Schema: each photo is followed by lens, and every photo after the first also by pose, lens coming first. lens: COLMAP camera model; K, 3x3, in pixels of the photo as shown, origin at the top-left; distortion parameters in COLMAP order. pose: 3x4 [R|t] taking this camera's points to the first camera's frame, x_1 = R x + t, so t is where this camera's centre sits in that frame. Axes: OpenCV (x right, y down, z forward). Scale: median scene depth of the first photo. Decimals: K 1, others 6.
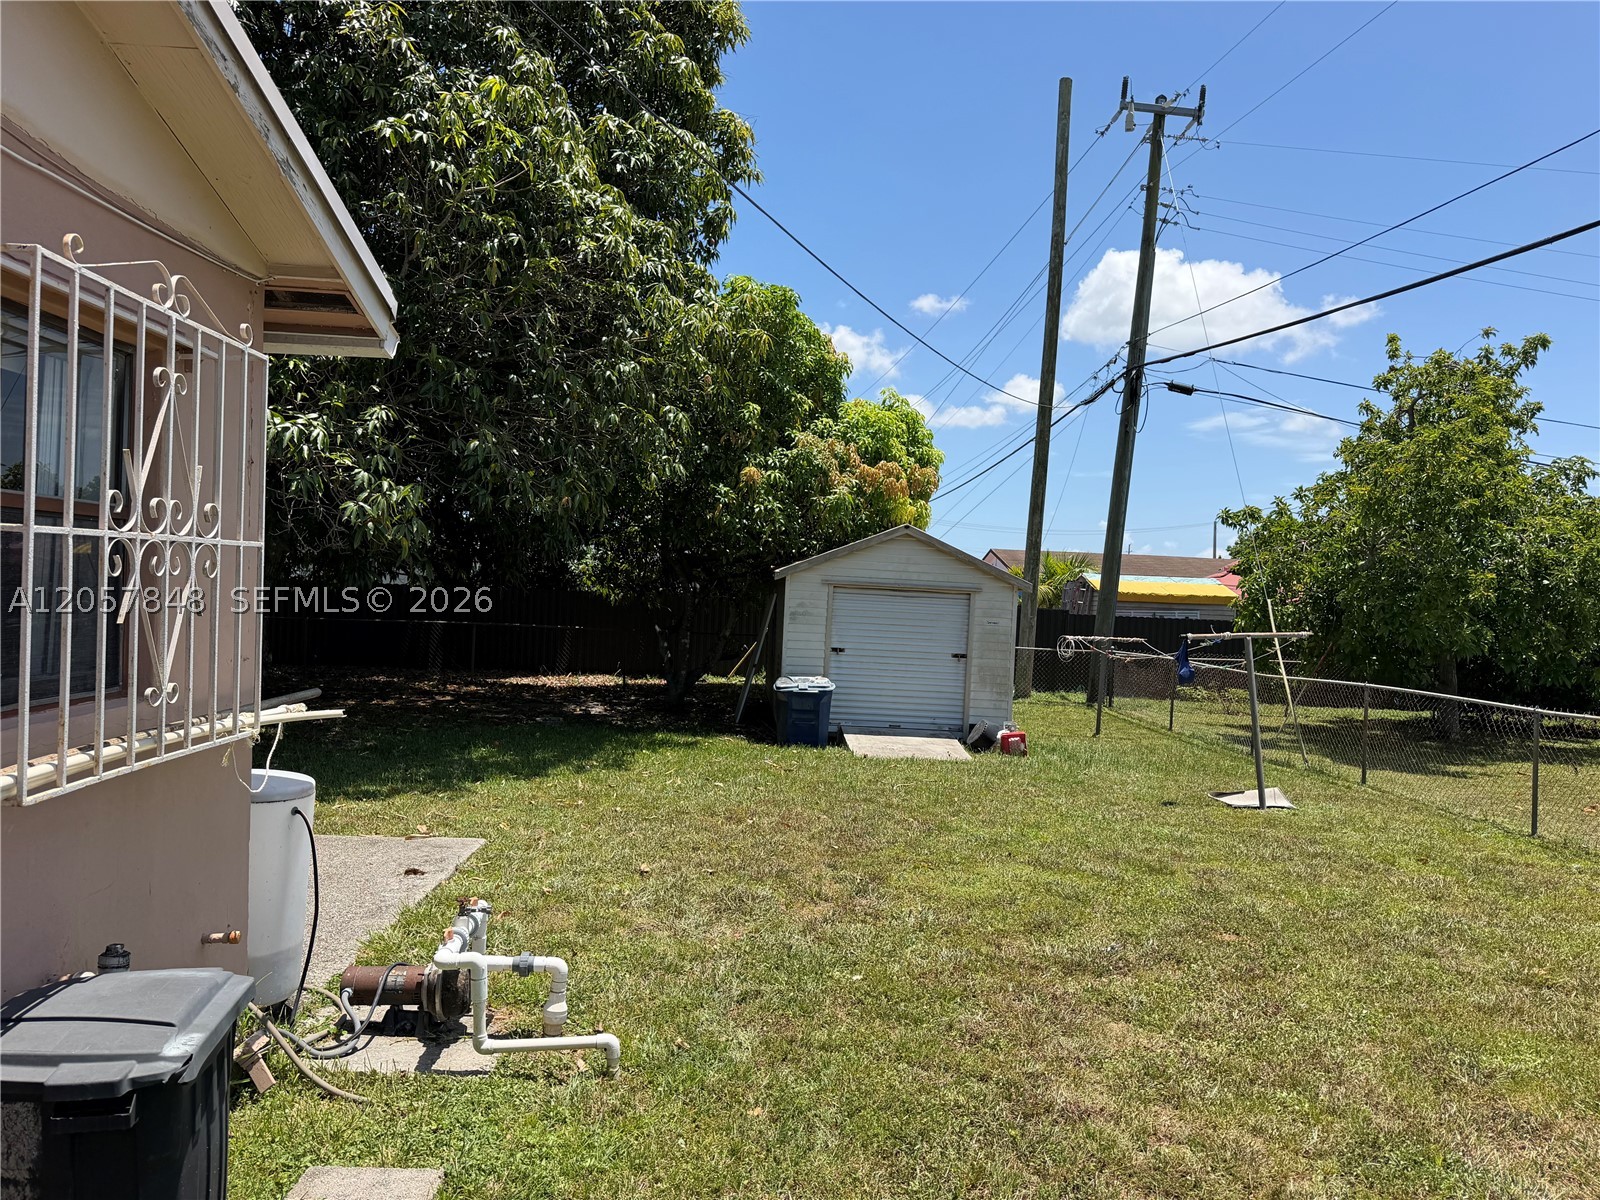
lens RADIAL K [[1110.7, 0, 797.3], [0, 1110.7, 609.7], [0, 0, 1]] dist [0.040916, -0.001674]
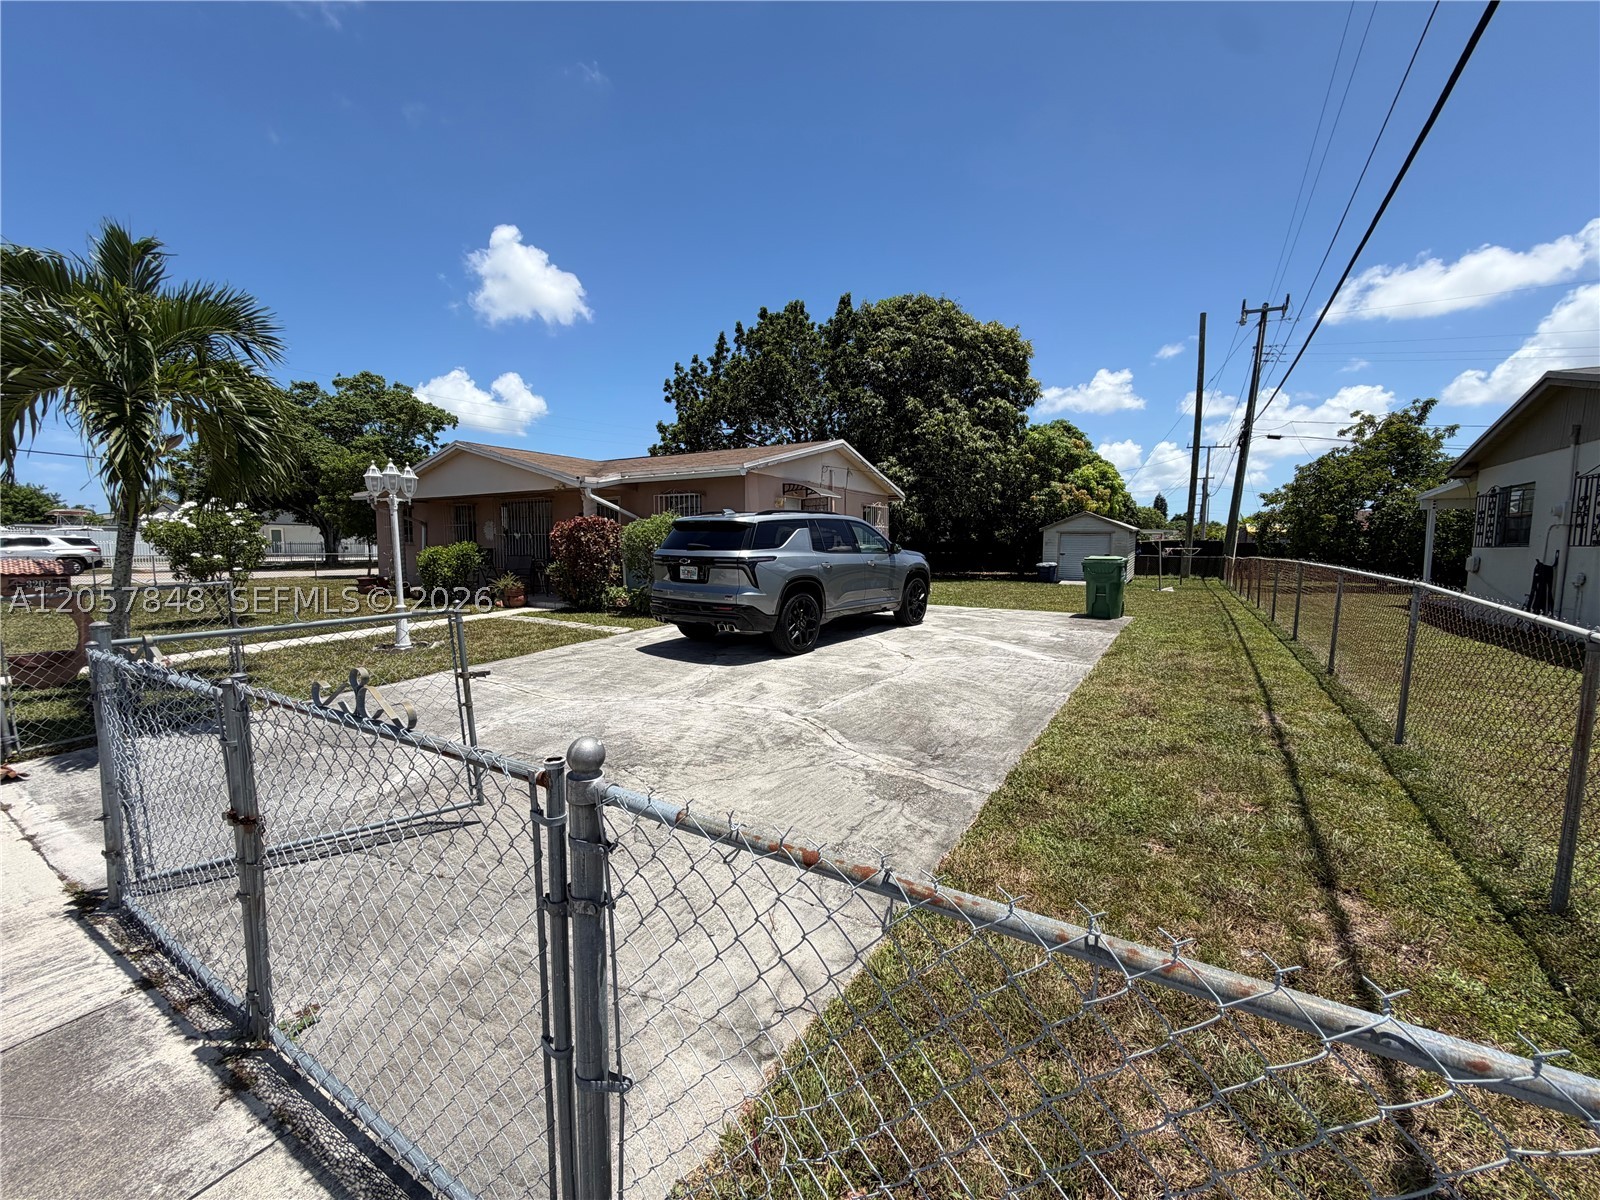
lens RADIAL K [[639.2, 0, 794.9], [0, 639.2, 607.4], [0, 0, 1]] dist [0.000095, 0.000555]
pose [[0.827247, 0.018183, -0.561544, 0.409005], [0.019322, 0.997964, 0.060779, 0.060718], [0.561506, -0.061129, 0.825211, -0.857038]]
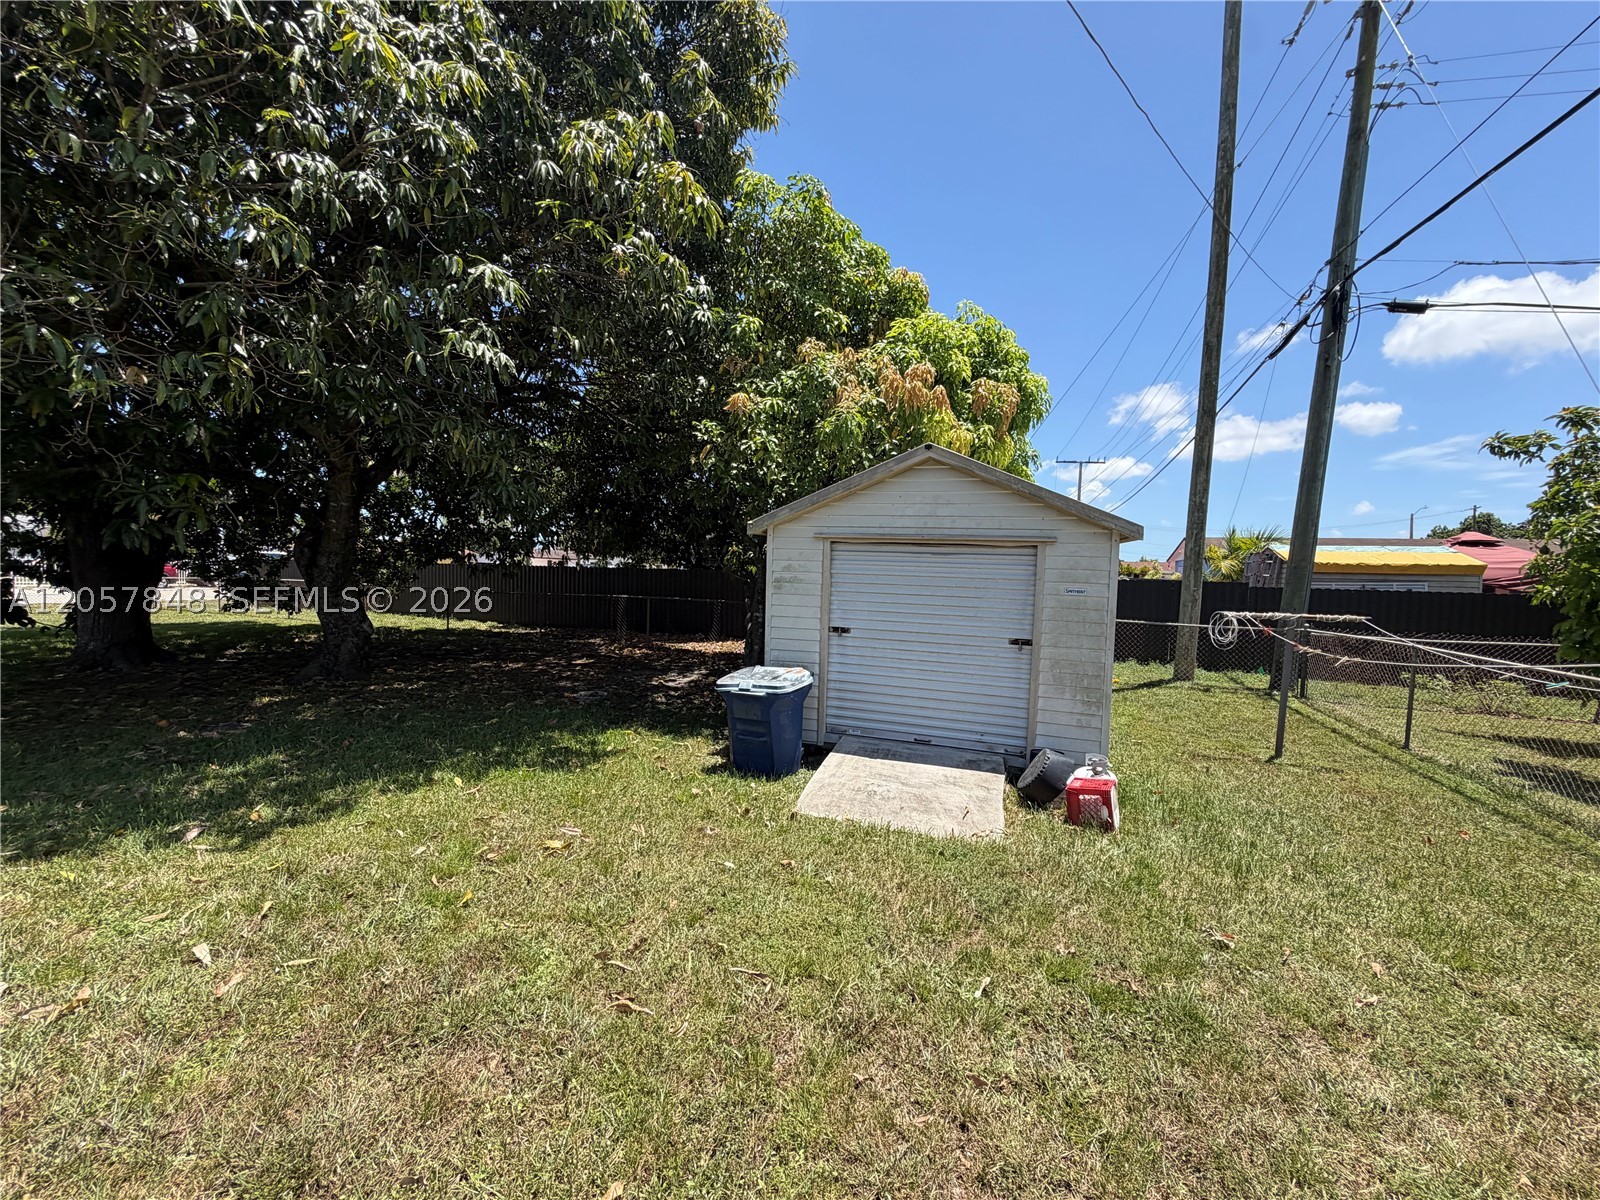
lens RADIAL K [[639.2, 0, 807.8], [0, 639.2, 597.8], [0, 0, 1]] dist [0.000095, 0.000555]
pose [[0.925769, -0.000858, -0.378088, 0.169554], [0.004517, 0.999951, 0.008791, 0.011408], [0.378062, -0.009846, 0.925728, 0.595566]]
